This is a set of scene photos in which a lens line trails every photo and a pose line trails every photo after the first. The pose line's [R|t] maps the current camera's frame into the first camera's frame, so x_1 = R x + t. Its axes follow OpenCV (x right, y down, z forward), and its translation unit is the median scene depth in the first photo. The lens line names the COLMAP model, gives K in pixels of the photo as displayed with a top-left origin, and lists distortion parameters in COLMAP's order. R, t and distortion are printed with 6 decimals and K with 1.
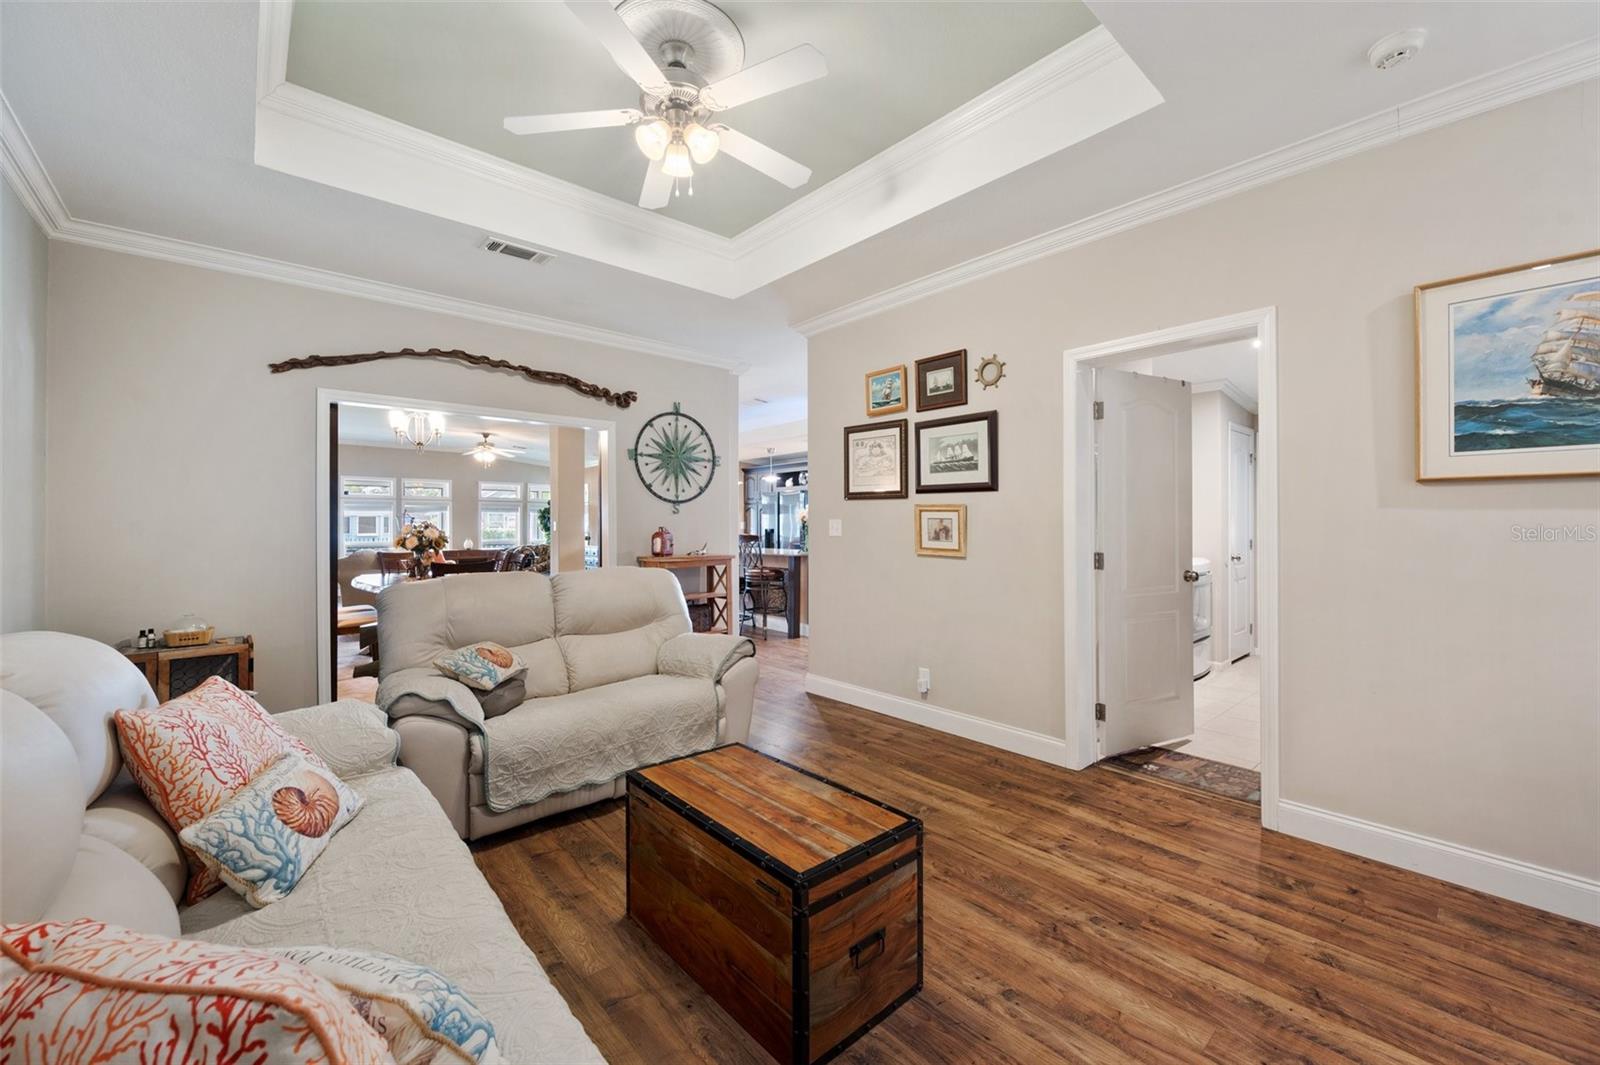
lens RADIAL K [[634.5, 0, 800.2], [0, 634.5, 527.0], [0, 0, 1]] dist [-0.001400, -0.000343]
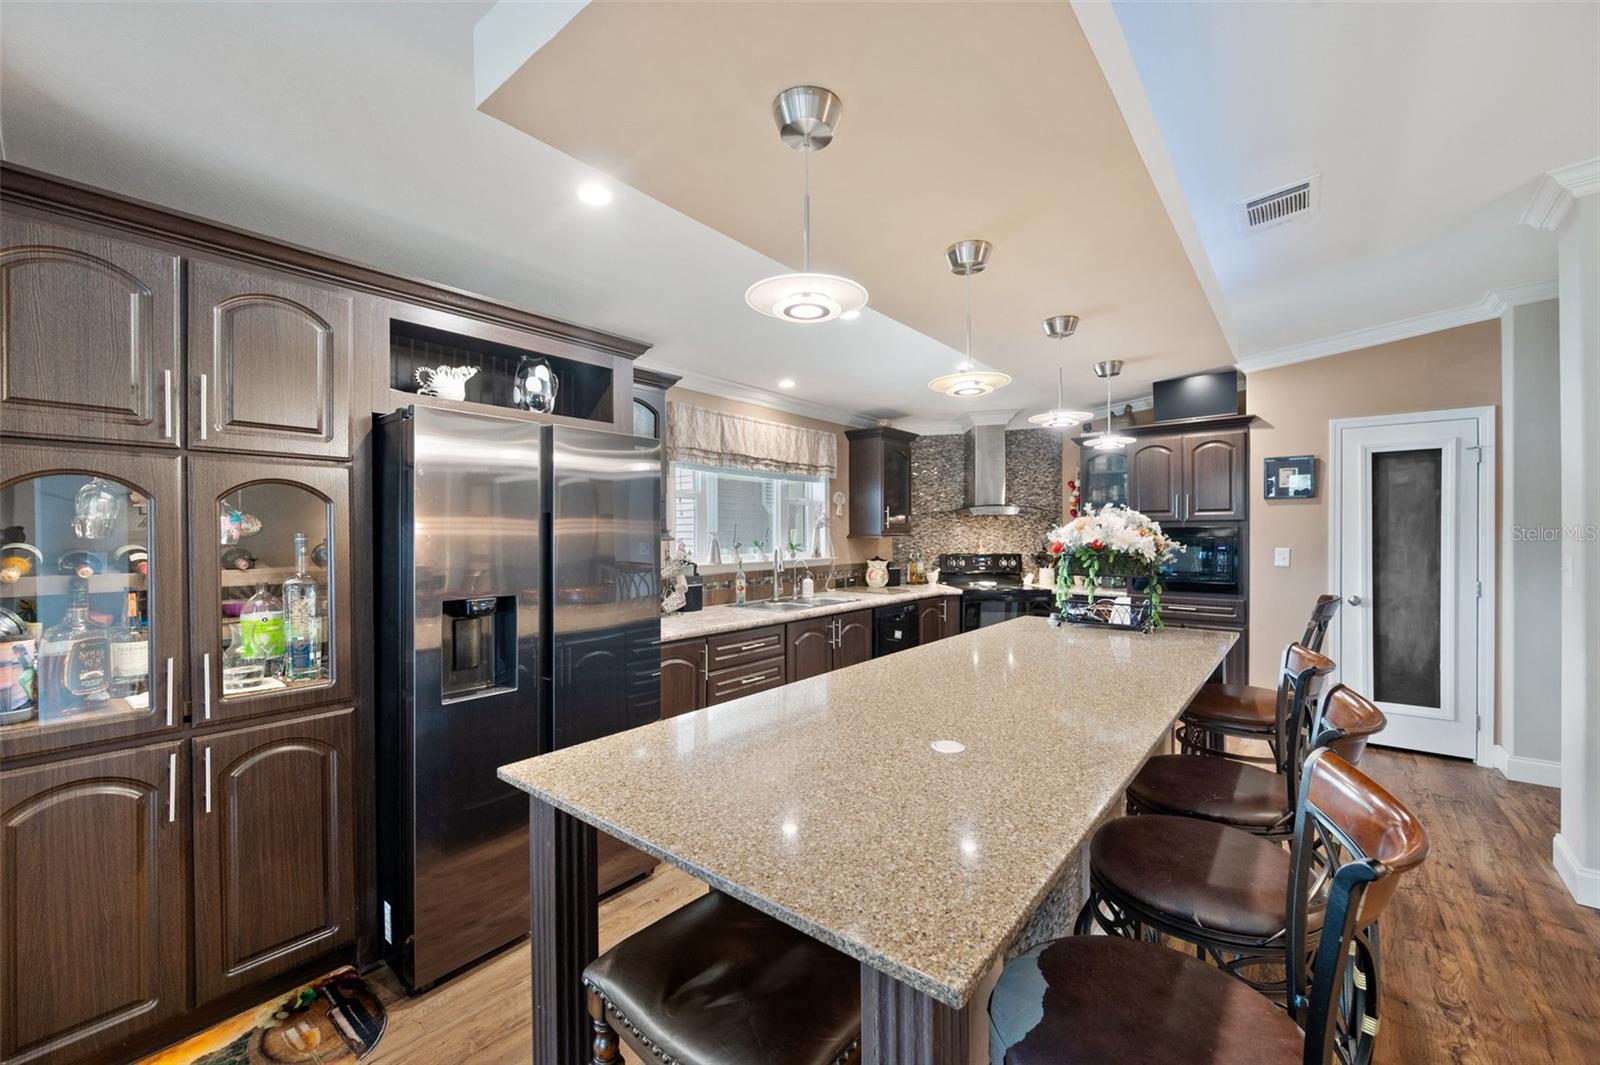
lens RADIAL K [[634.5, 0, 806.2], [0, 634.5, 533.7], [0, 0, 1]] dist [-0.001400, -0.000343]
pose [[-0.164514, -0.001247, 0.986374, -0.674561], [0.004534, 0.999988, 0.002020, -0.043004], [-0.986364, 0.004805, -0.164506, 2.390050]]
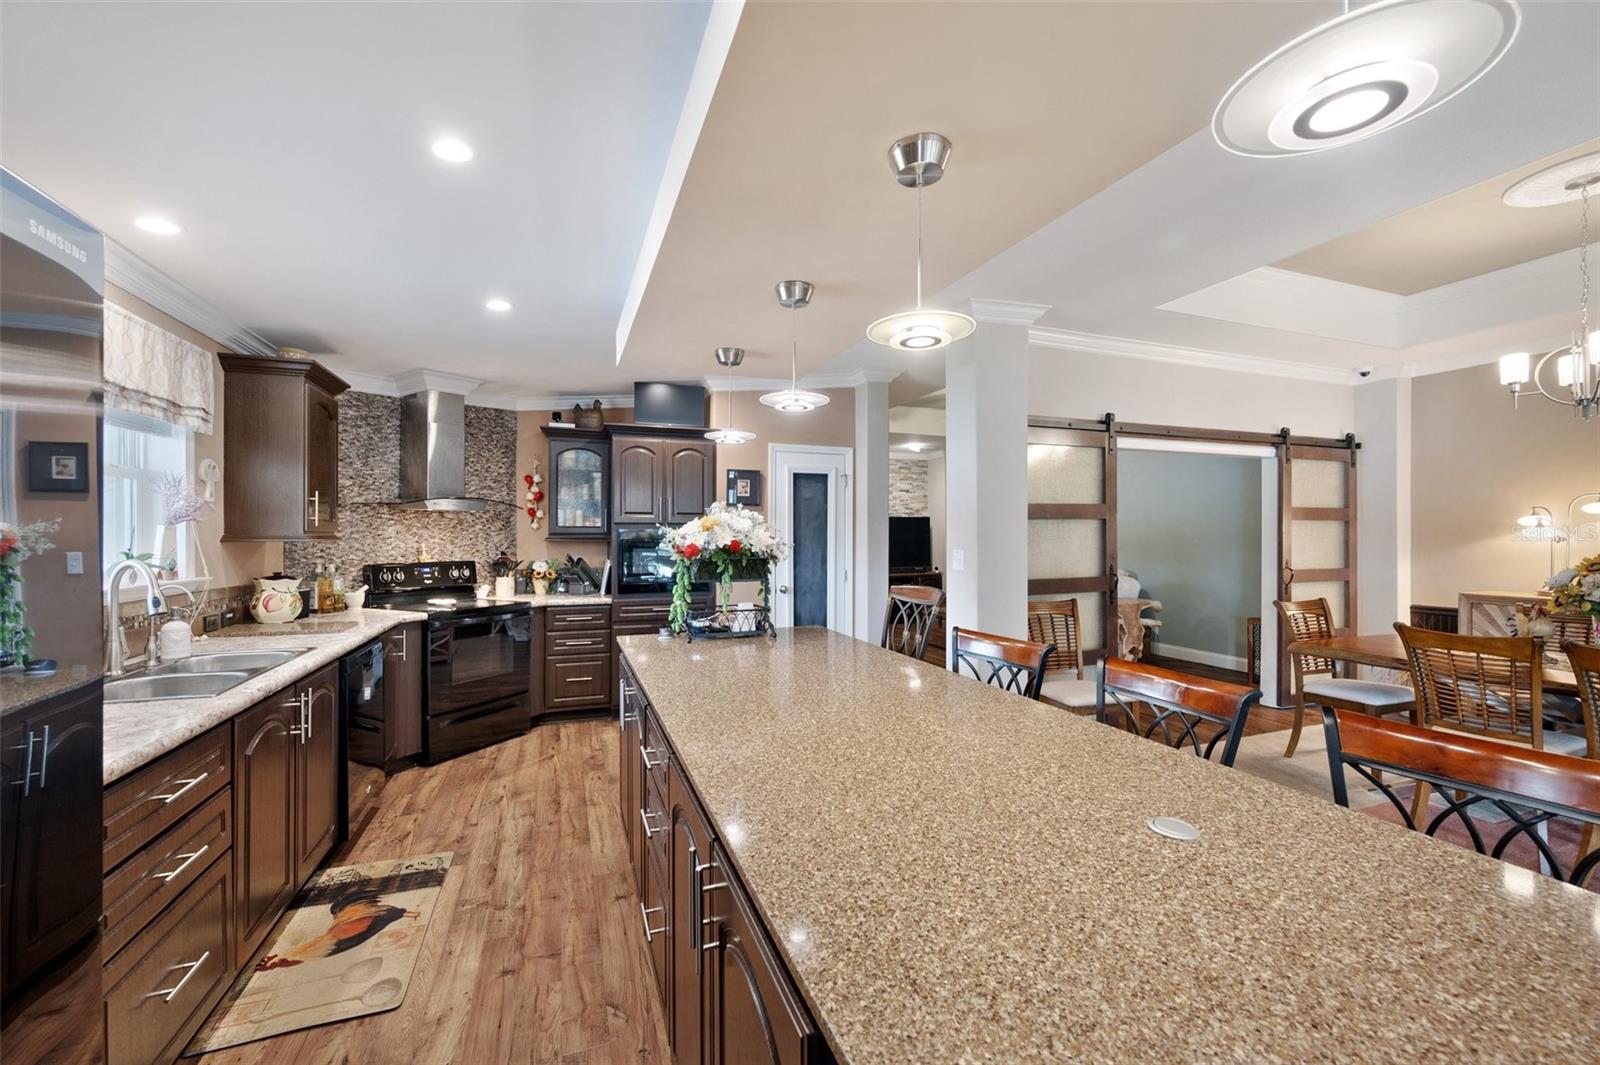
lens RADIAL K [[634.5, 0, 800.0], [0, 634.5, 536.8], [0, 0, 1]] dist [-0.001400, -0.000343]
pose [[-0.933770, -0.001855, 0.357870, -0.289626], [-0.000648, 0.999994, 0.003493, -0.040128], [-0.357874, 0.003030, -0.933765, 2.544141]]
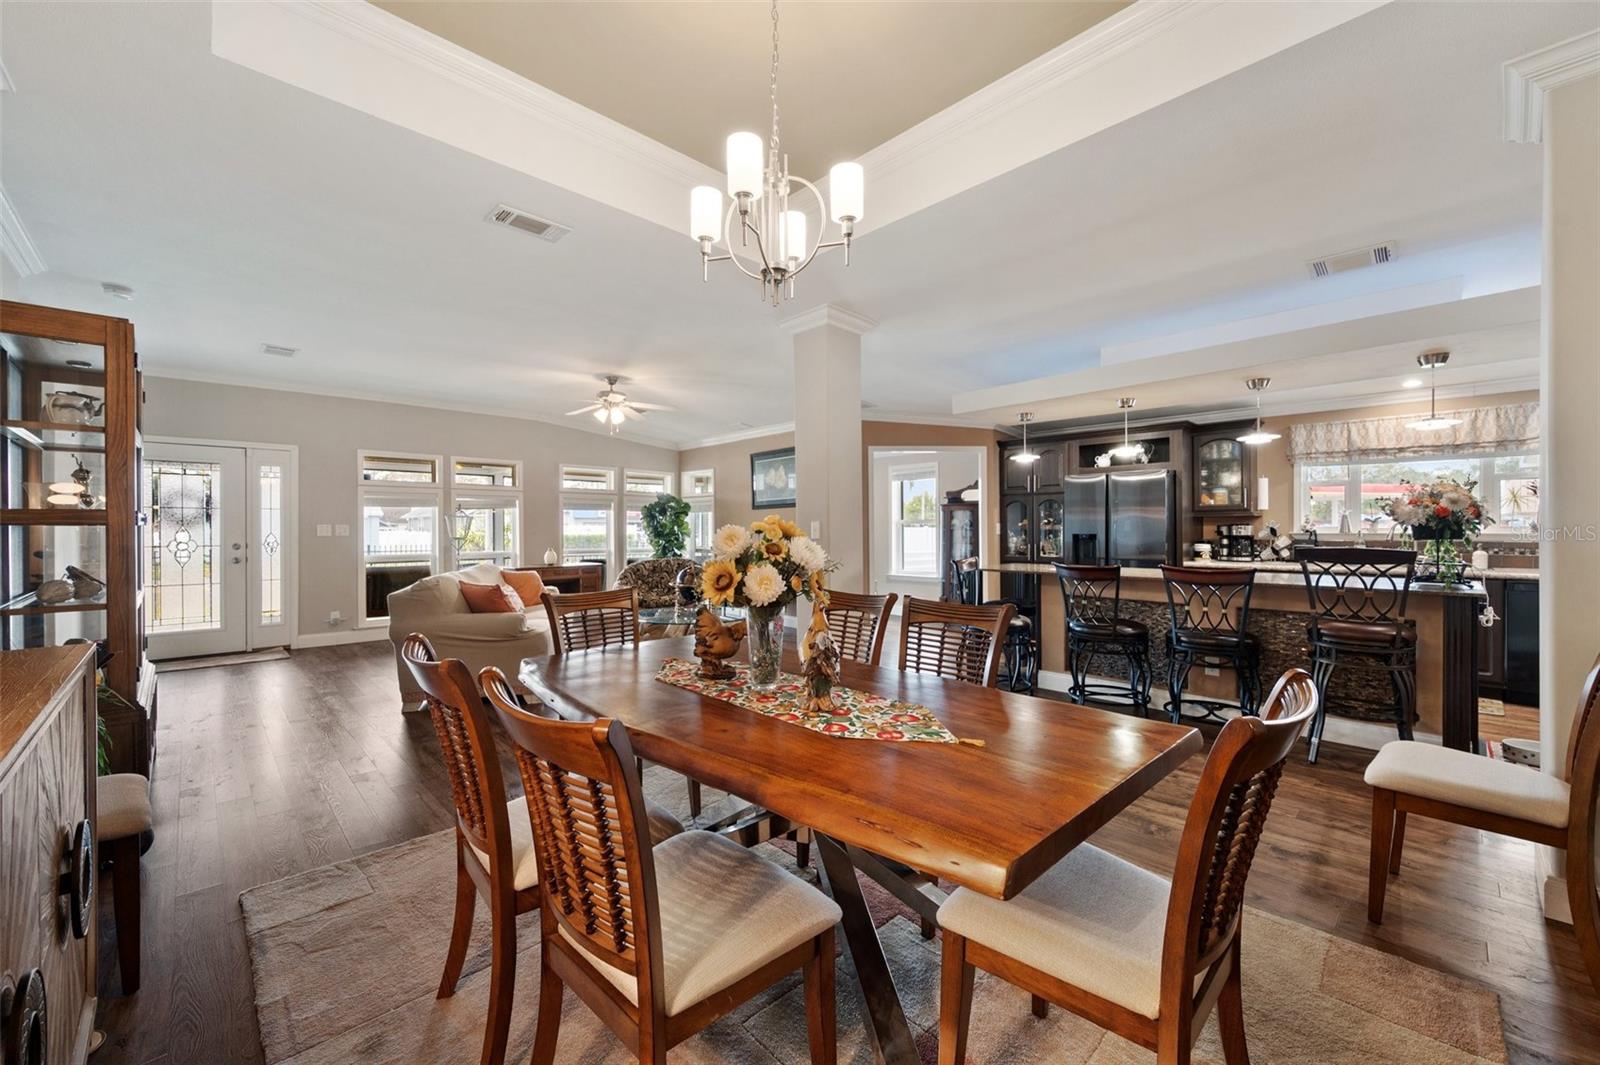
lens RADIAL K [[634.5, 0, 802.1], [0, 634.5, 530.0], [0, 0, 1]] dist [-0.001400, -0.000343]
pose [[0.999706, -0.002449, 0.024129, -0.867024], [0.002459, 0.999997, -0.000411, -0.001725], [-0.024128, 0.000470, 0.999709, 0.995010]]
